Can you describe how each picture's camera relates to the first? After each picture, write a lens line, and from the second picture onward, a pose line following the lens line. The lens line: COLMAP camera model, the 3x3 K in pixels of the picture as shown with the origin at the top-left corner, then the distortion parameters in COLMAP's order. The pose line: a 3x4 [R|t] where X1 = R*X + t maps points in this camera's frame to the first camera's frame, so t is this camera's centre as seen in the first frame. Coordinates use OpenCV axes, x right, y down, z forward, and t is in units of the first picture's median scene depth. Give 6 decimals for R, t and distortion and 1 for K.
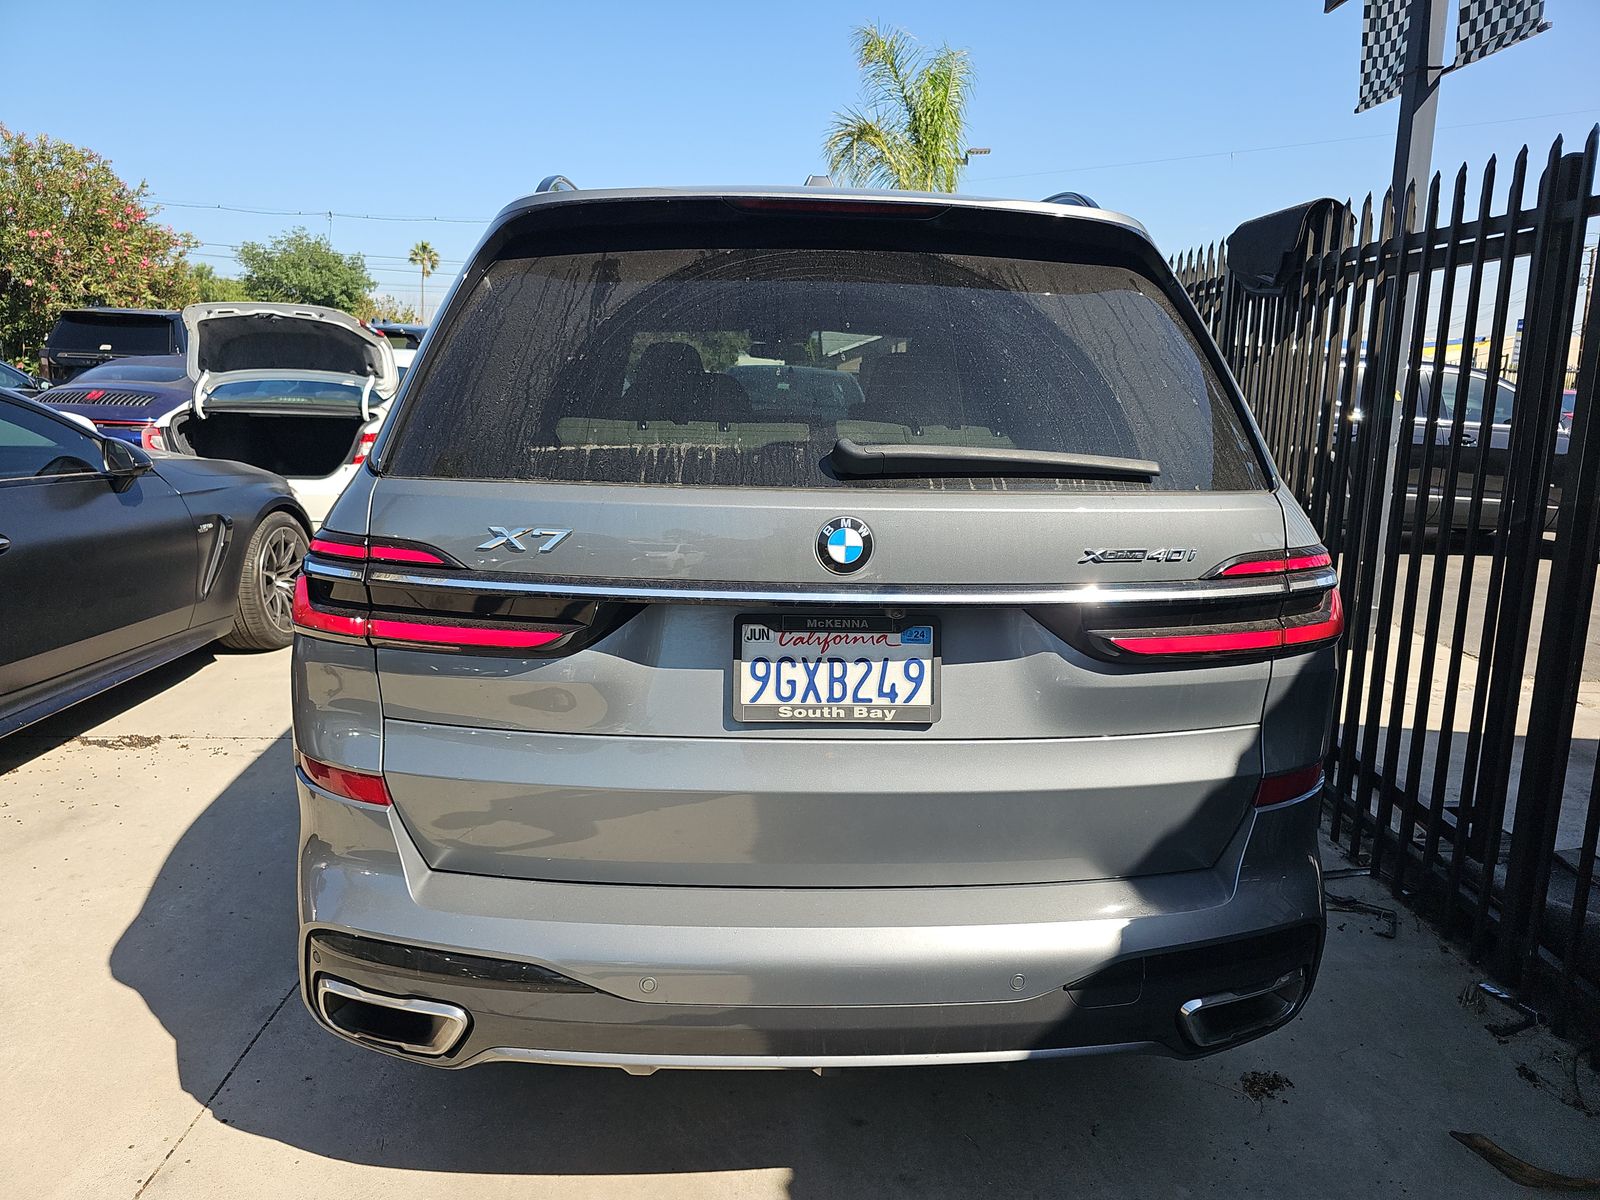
lens RADIAL K [[1117.2, 0, 800.0], [0, 1117.2, 600.0], [0, 0, 1]] dist [-0.000731, 0.000638]
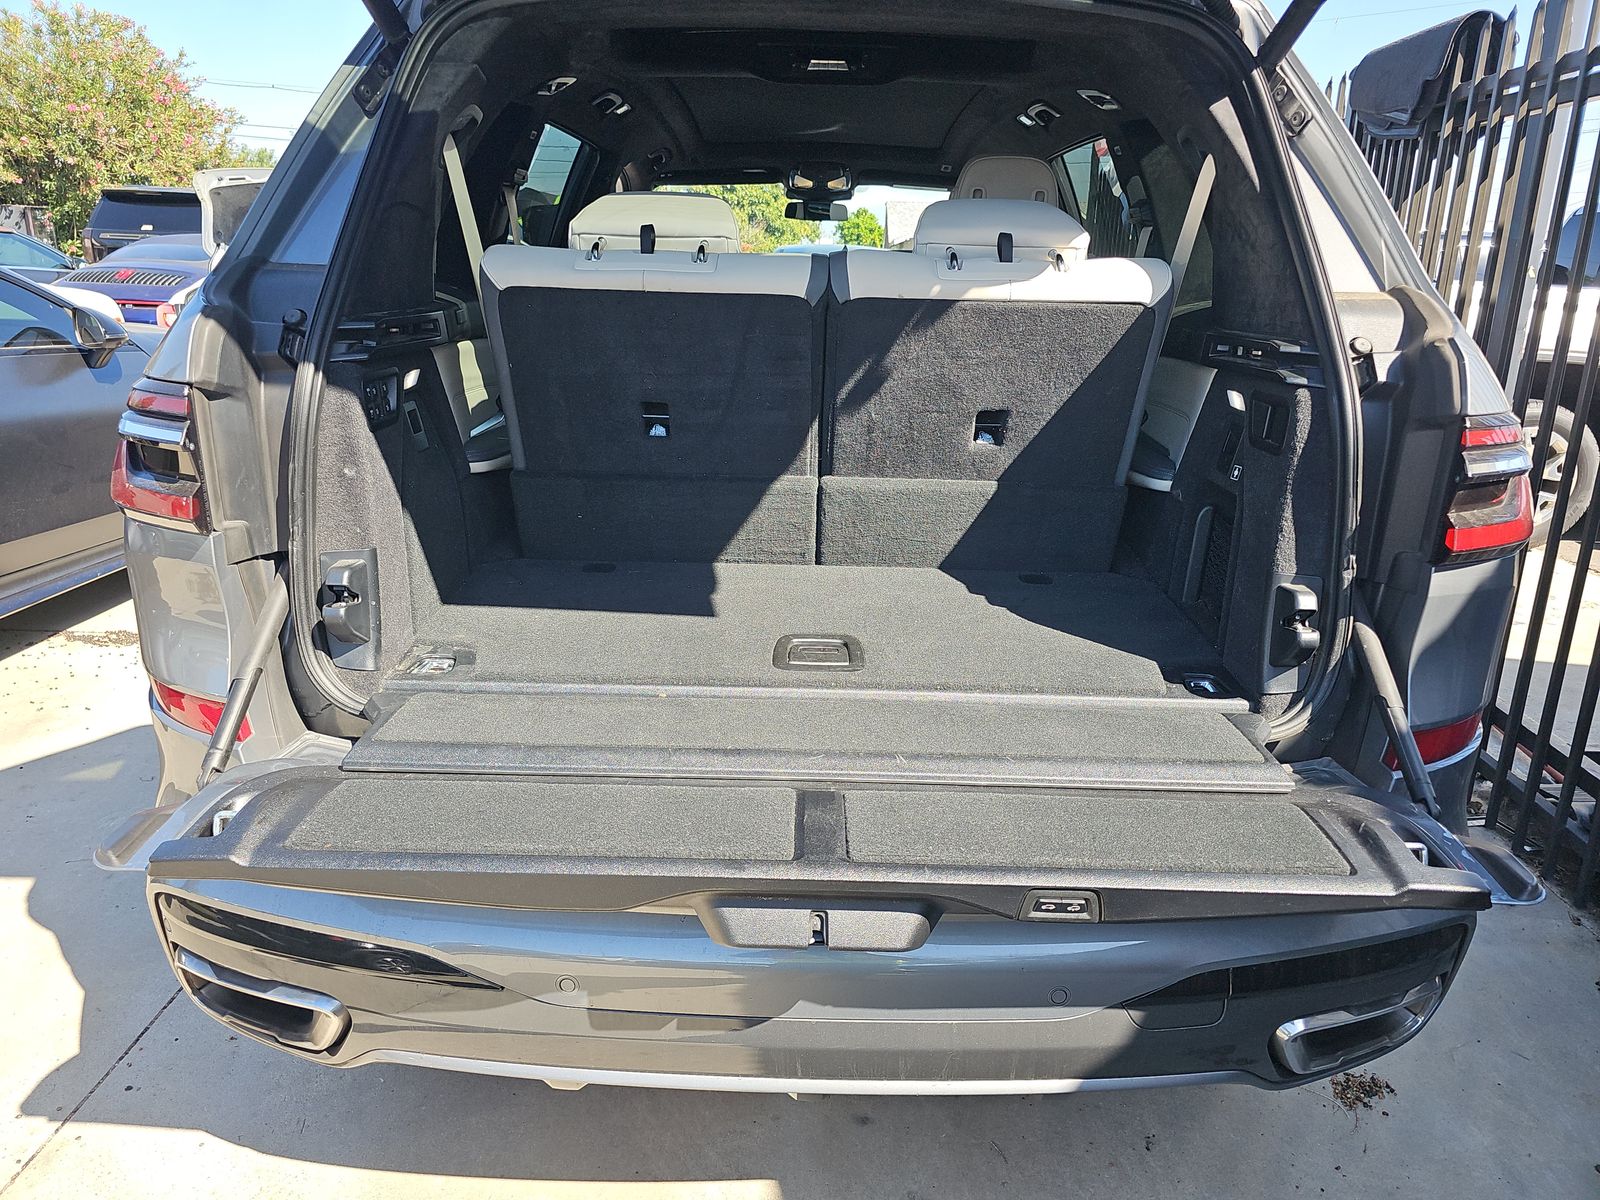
lens RADIAL K [[1117.2, 0, 800.0], [0, 1117.2, 600.0], [0, 0, 1]] dist [-0.000731, 0.000638]
pose [[0.998265, 0.019344, -0.055614, 0.023768], [-0.014229, 0.995754, 0.090945, 0.001922], [0.057137, -0.089996, 0.994302, 0.107692]]
